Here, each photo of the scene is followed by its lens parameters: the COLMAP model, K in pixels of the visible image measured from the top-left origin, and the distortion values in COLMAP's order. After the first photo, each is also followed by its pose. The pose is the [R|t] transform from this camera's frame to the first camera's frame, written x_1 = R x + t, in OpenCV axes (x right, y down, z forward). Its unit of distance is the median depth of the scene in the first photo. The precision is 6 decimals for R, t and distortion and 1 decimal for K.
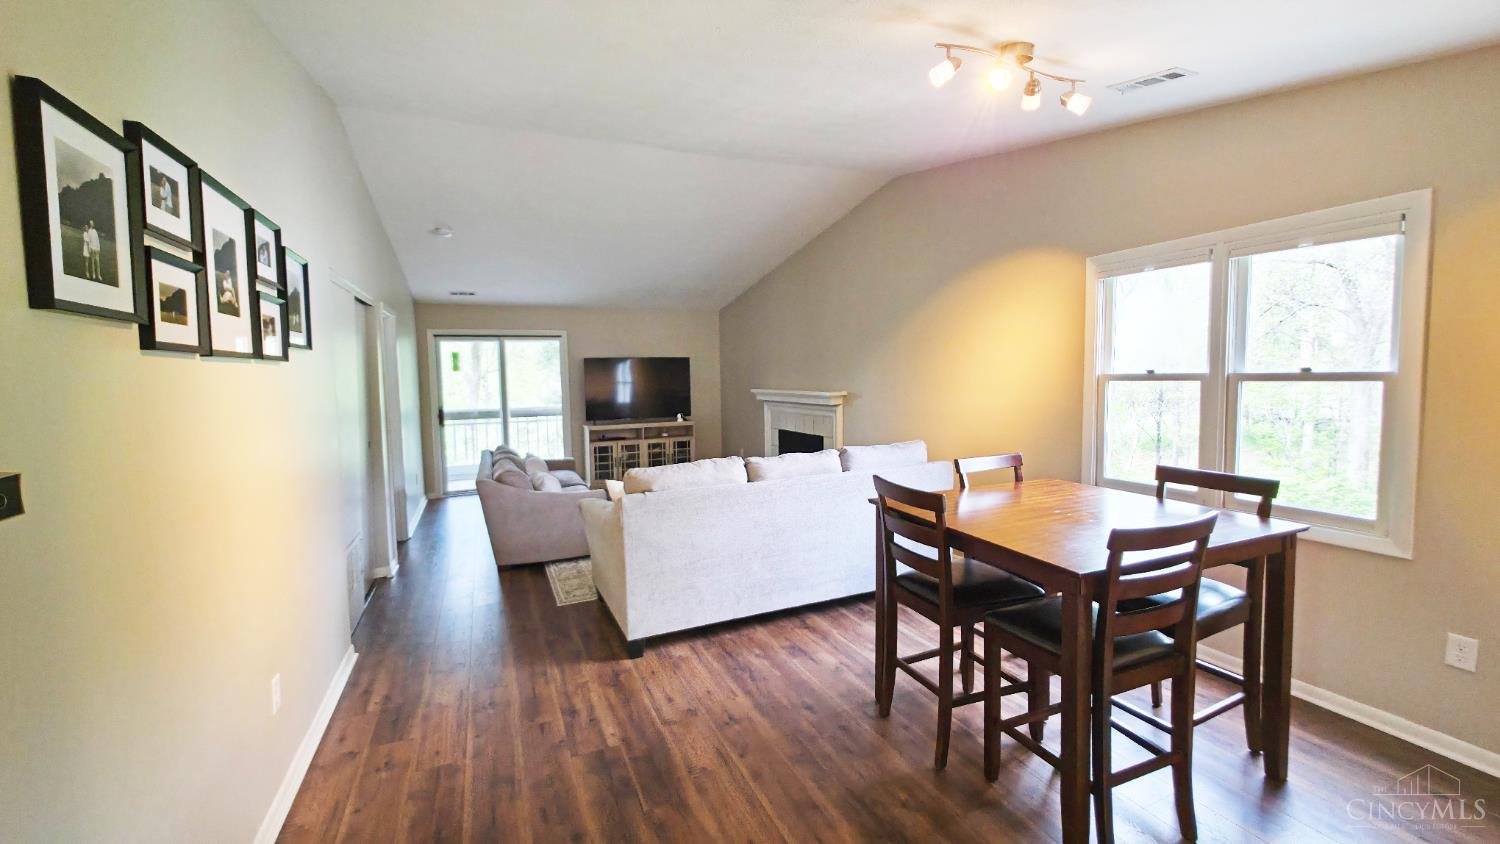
lens RADIAL K [[600.9, 0, 741.1], [0, 600.9, 418.8], [0, 0, 1]] dist [0.000215, 0.000459]
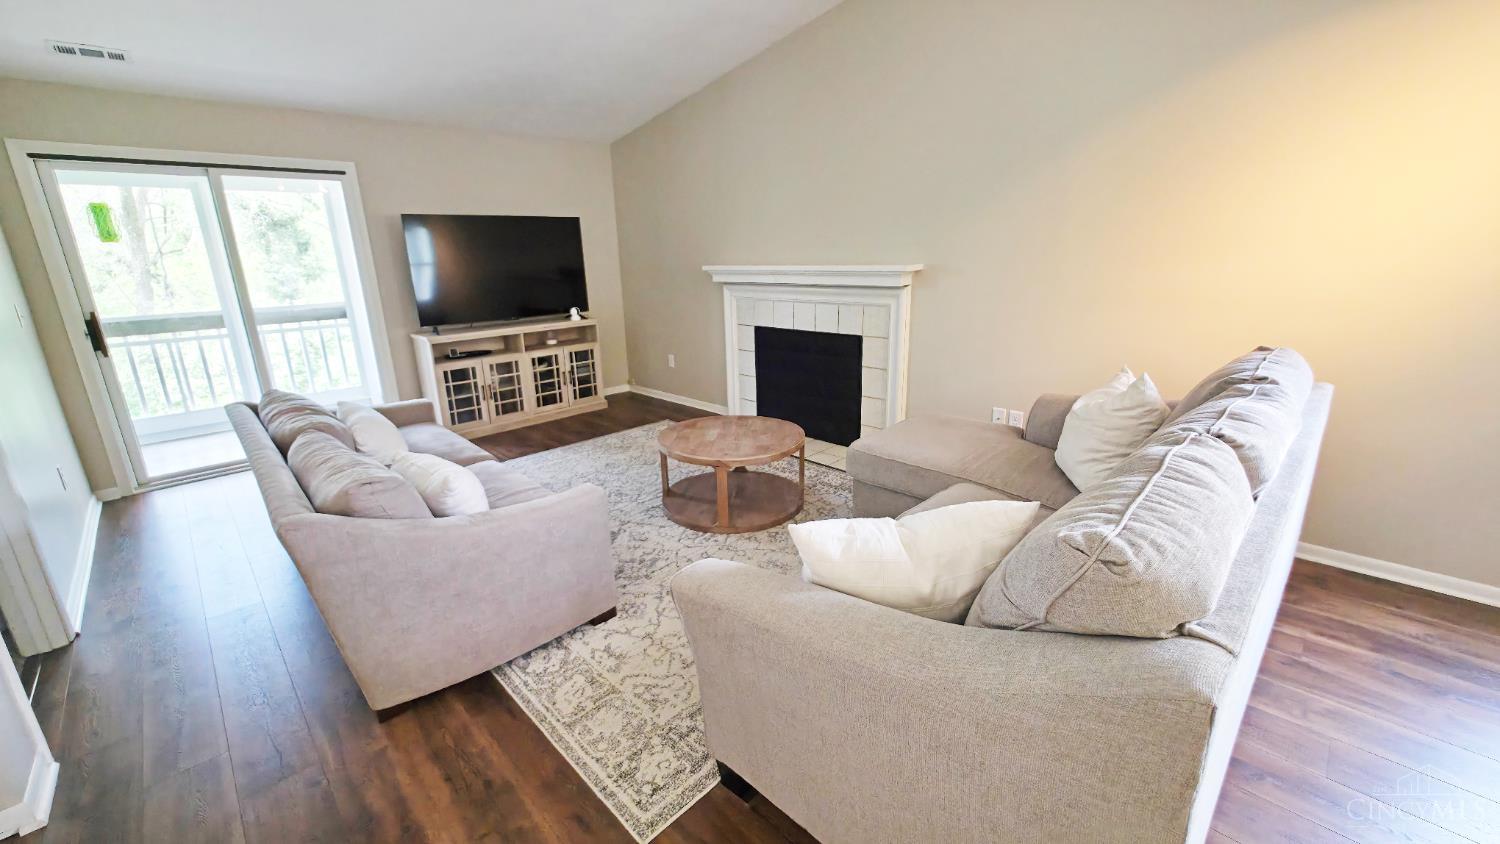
lens RADIAL K [[600.9, 0, 741.1], [0, 600.9, 418.8], [0, 0, 1]] dist [0.000215, 0.000459]
pose [[0.935097, -0.103294, 0.339005, -0.173784], [0.037106, 0.979860, 0.196210, -0.012450], [-0.352444, -0.170896, 0.920097, 0.338806]]
